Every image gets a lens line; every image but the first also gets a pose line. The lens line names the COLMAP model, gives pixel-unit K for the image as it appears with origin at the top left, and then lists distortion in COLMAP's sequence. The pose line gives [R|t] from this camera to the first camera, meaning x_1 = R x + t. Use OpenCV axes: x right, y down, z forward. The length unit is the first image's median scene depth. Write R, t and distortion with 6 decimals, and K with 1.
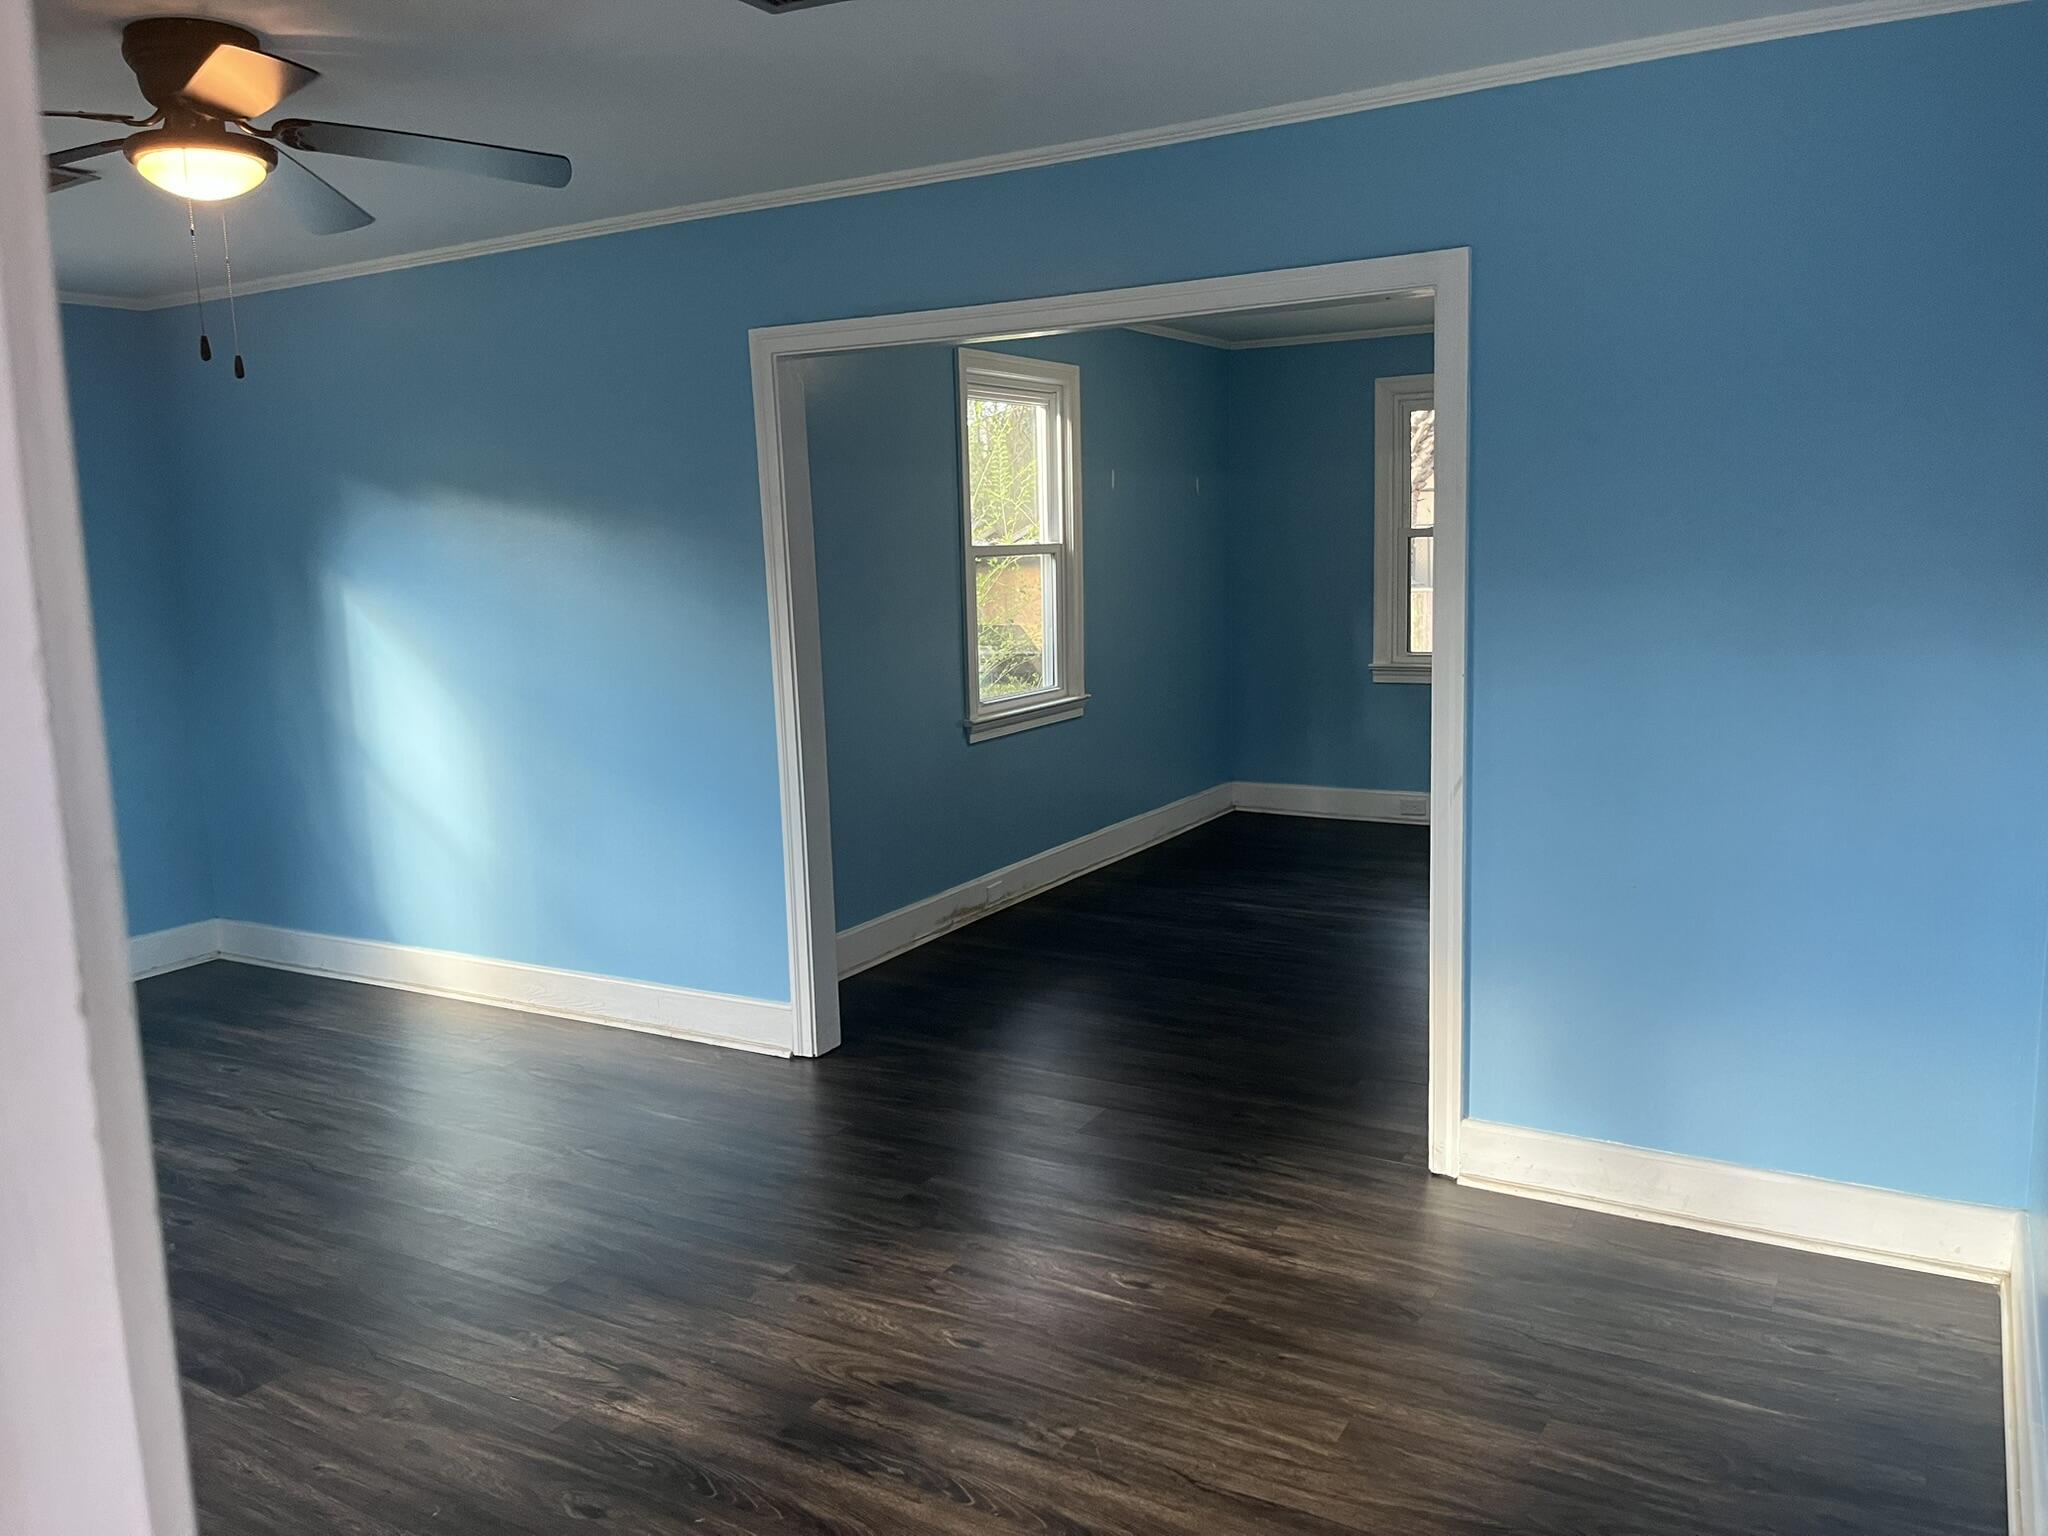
lens RADIAL K [[1556.9, 0, 1009.0], [0, 1556.9, 779.7], [0, 0, 1]] dist [0.059473, -0.084411]
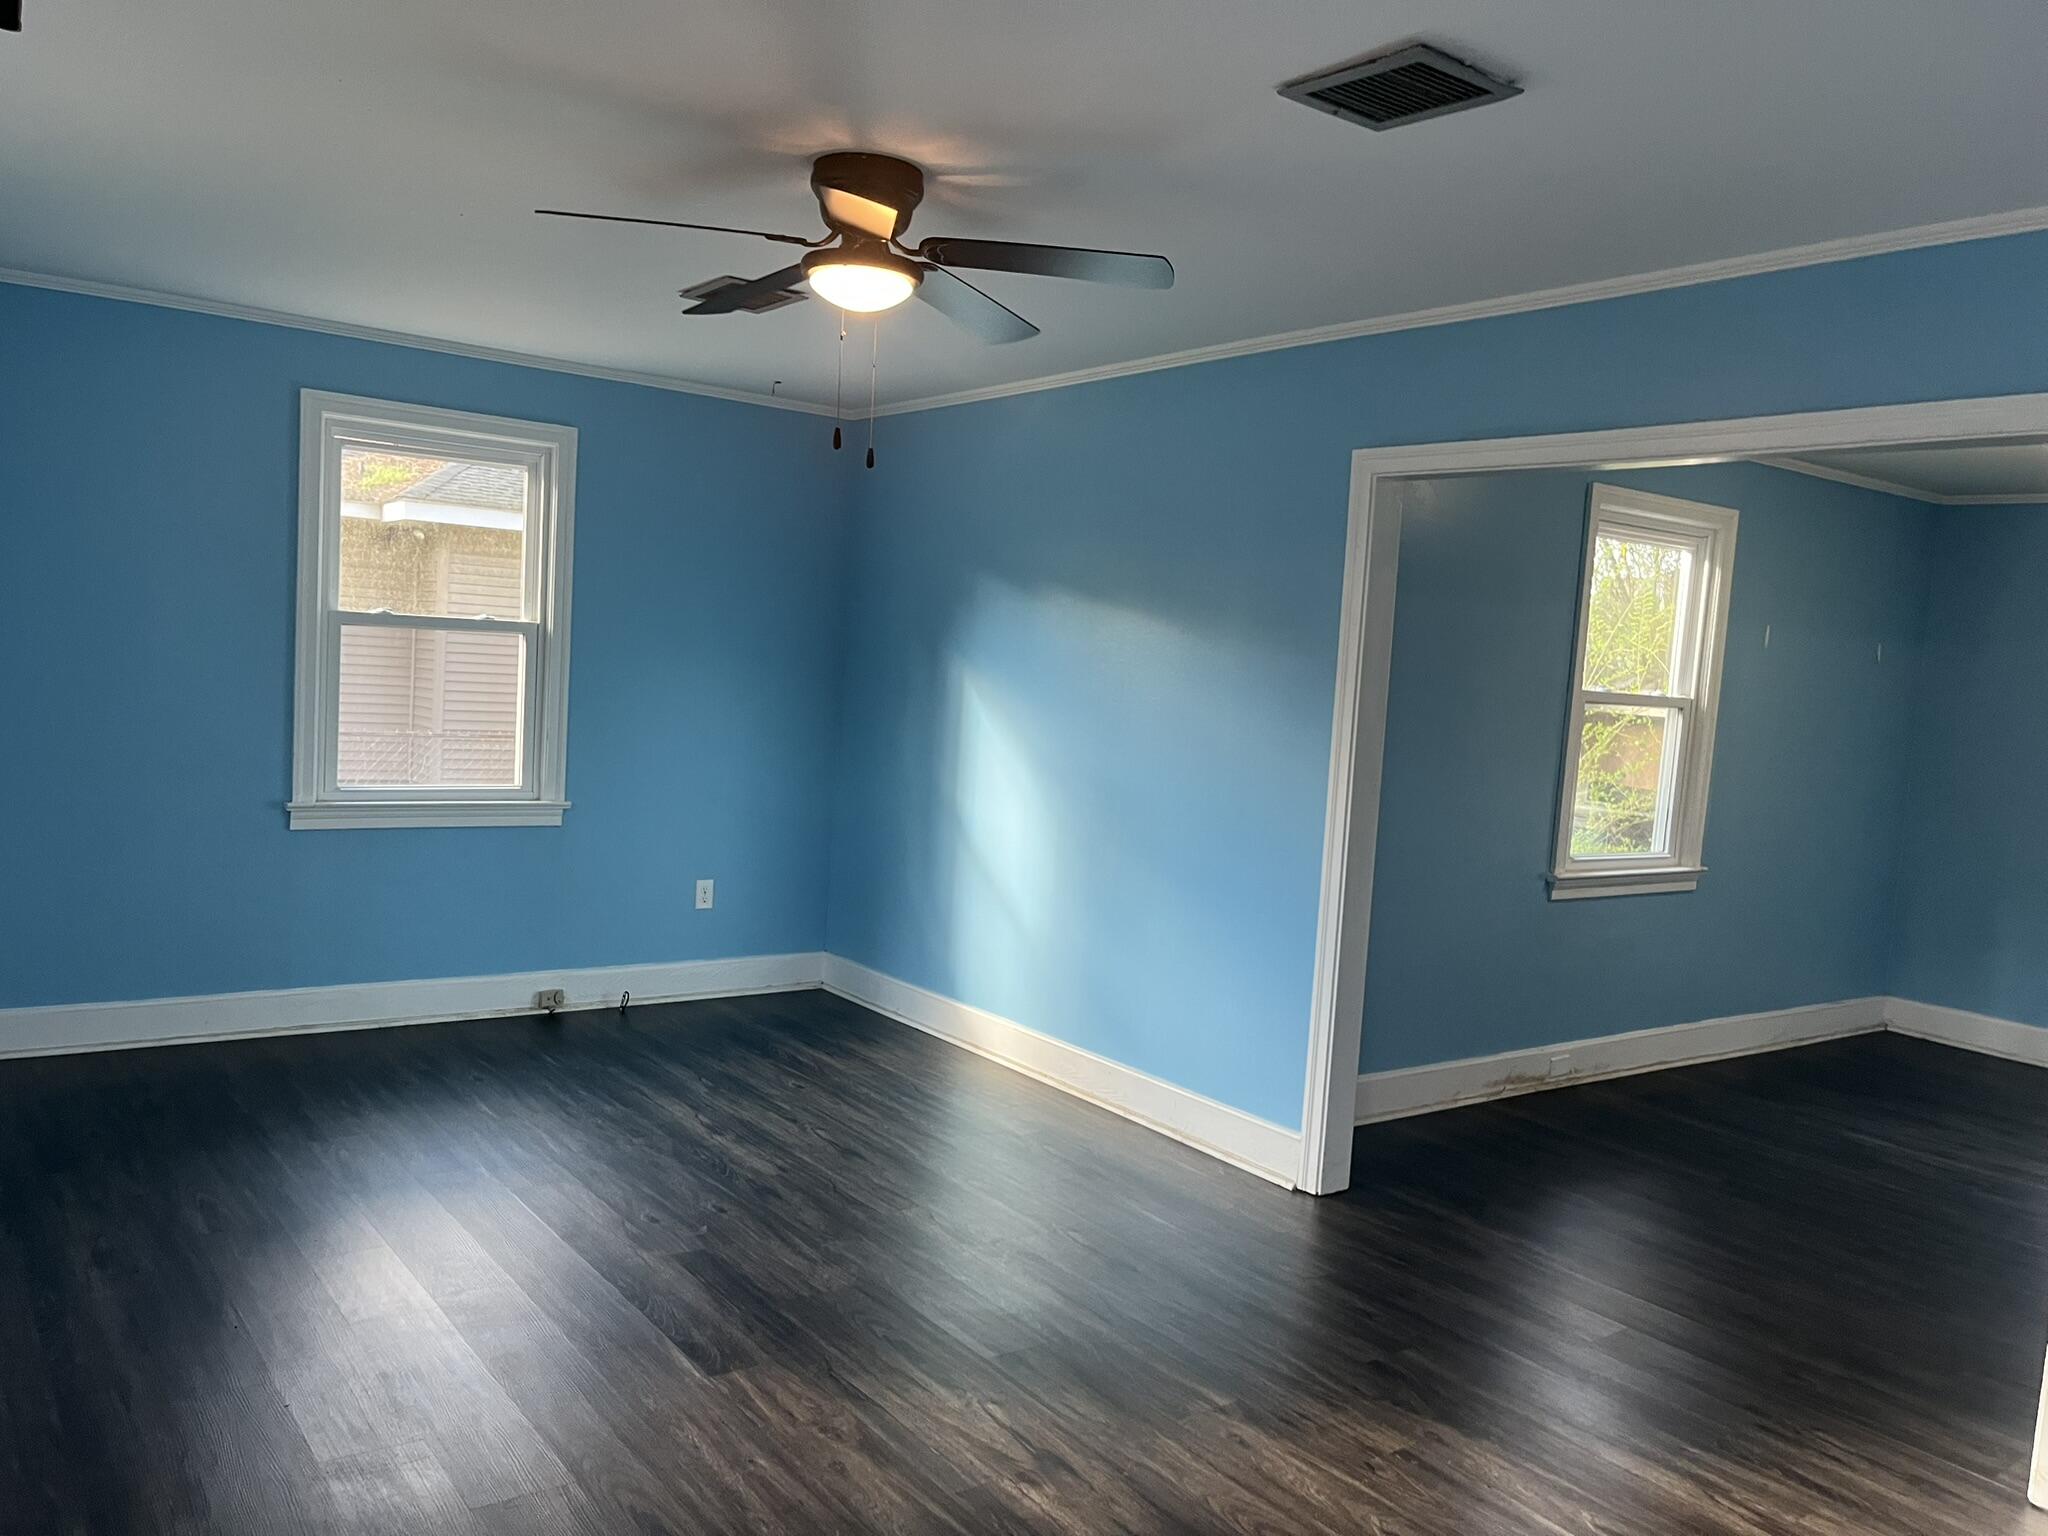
lens RADIAL K [[1556.9, 0, 1015.2], [0, 1556.9, 772.2], [0, 0, 1]] dist [0.059473, -0.084411]
pose [[0.914321, 0.121057, -0.386475, 0.044556], [-0.154809, 0.986281, -0.057311, 0.006098], [0.374236, 0.112230, 0.920517, 0.020248]]
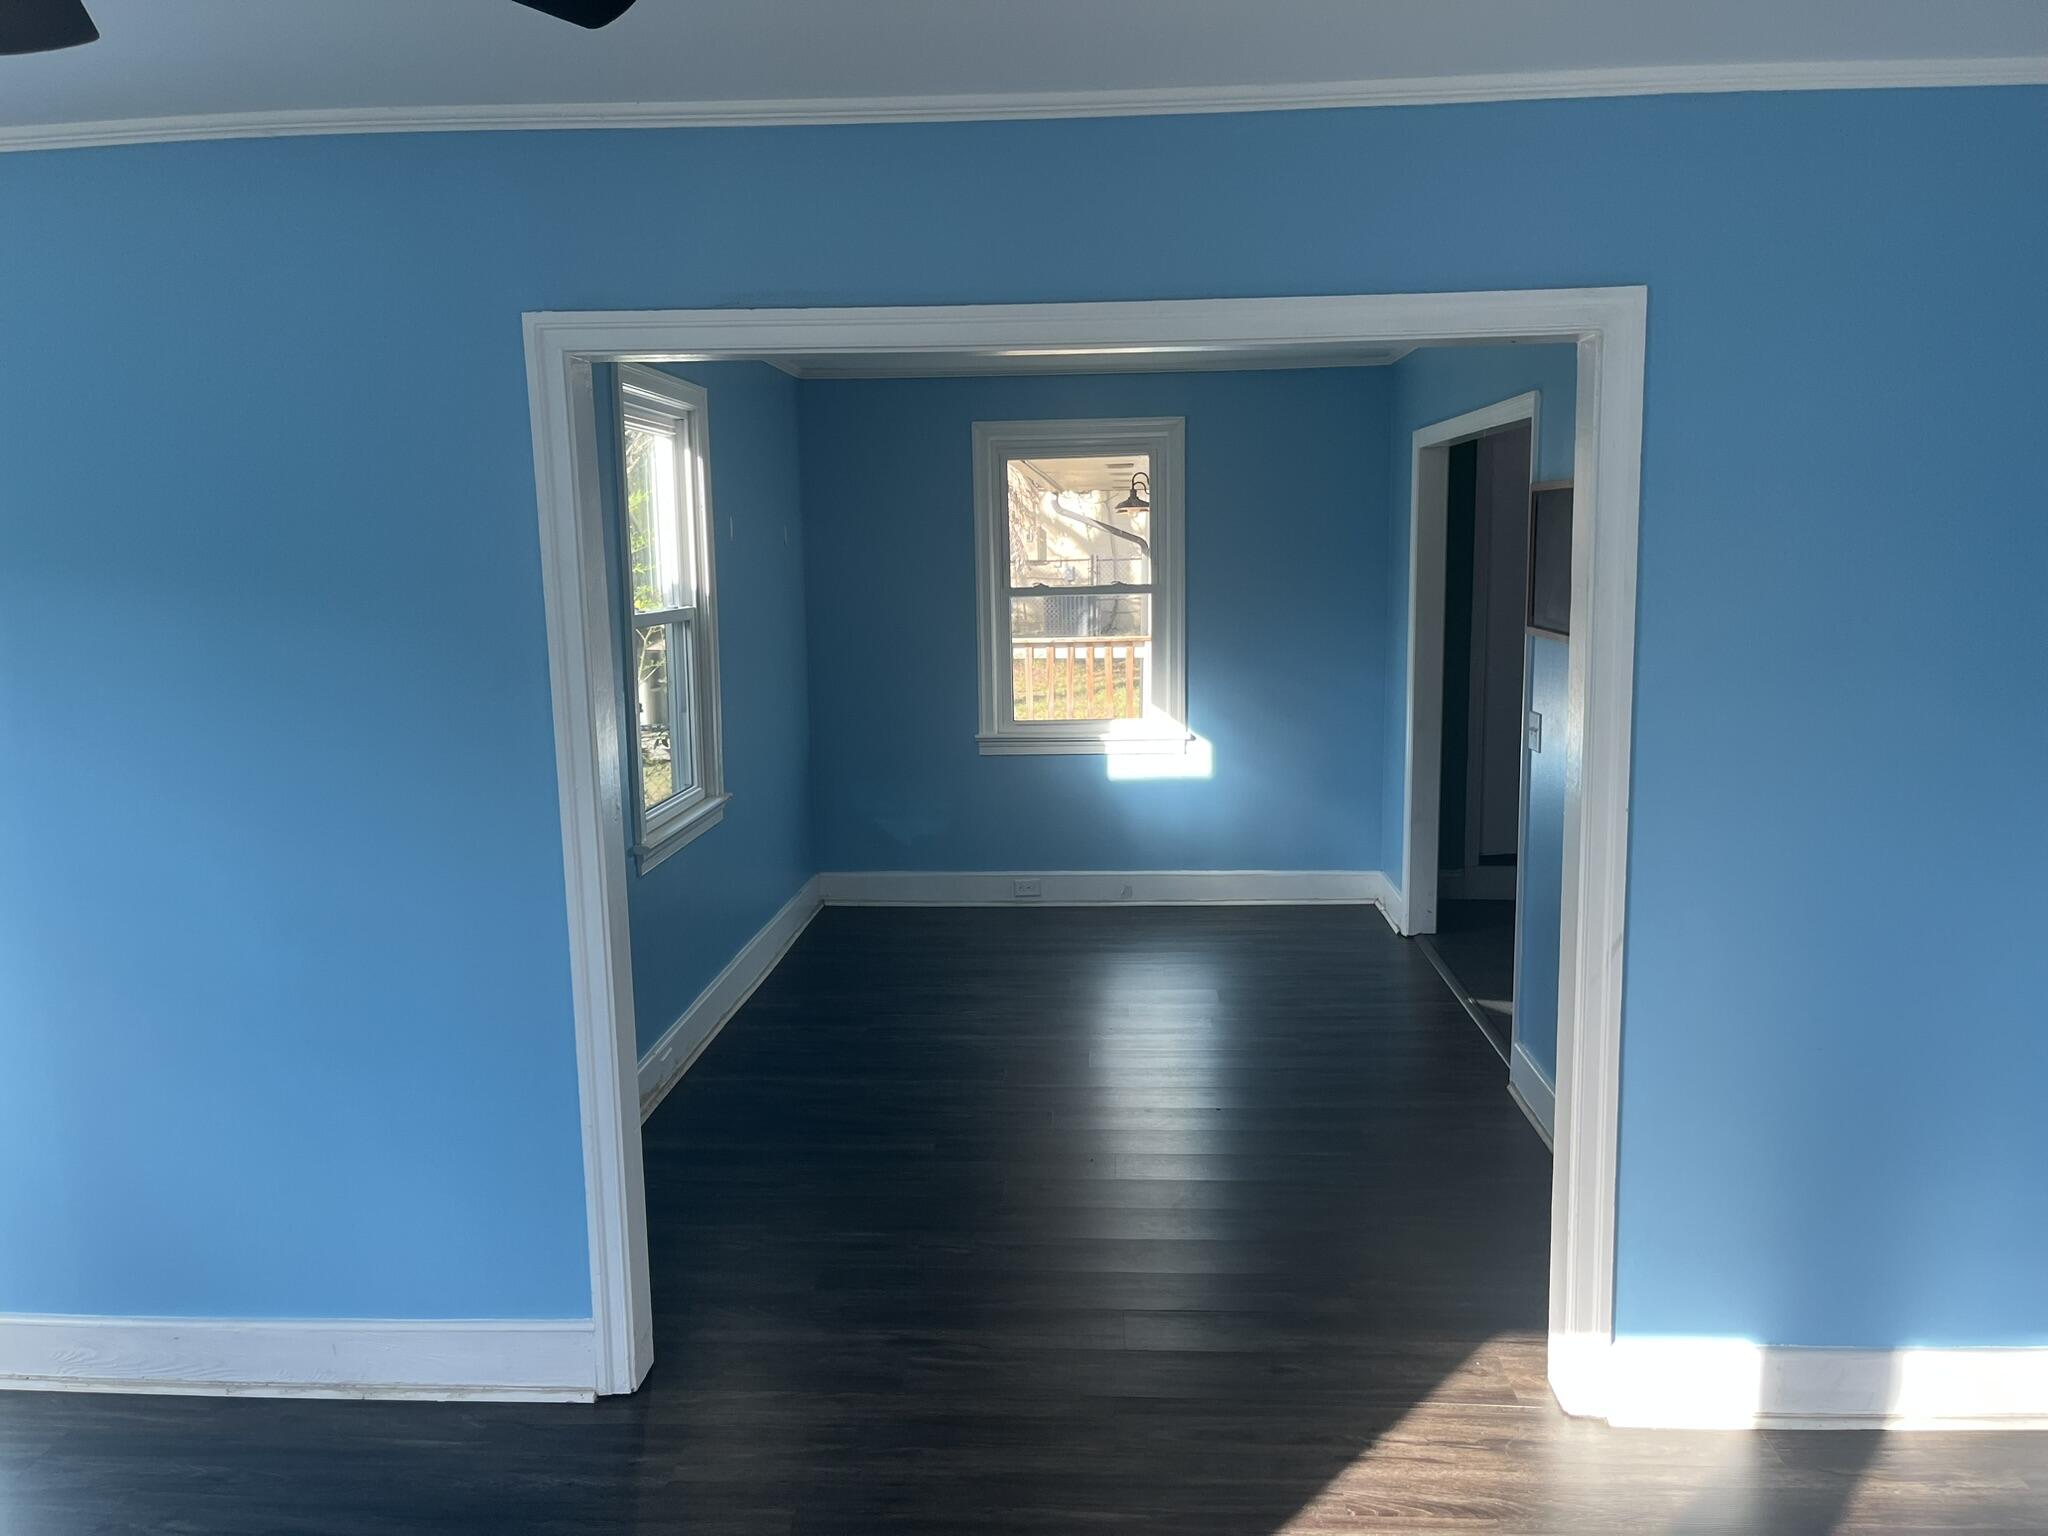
lens RADIAL K [[1556.9, 0, 1008.4], [0, 1556.9, 772.7], [0, 0, 1]] dist [0.059473, -0.084411]
pose [[0.890486, -0.051547, 0.452081, -0.271443], [0.061660, 0.998068, -0.007653, -0.073757], [-0.450813, 0.034690, 0.891944, 0.311200]]
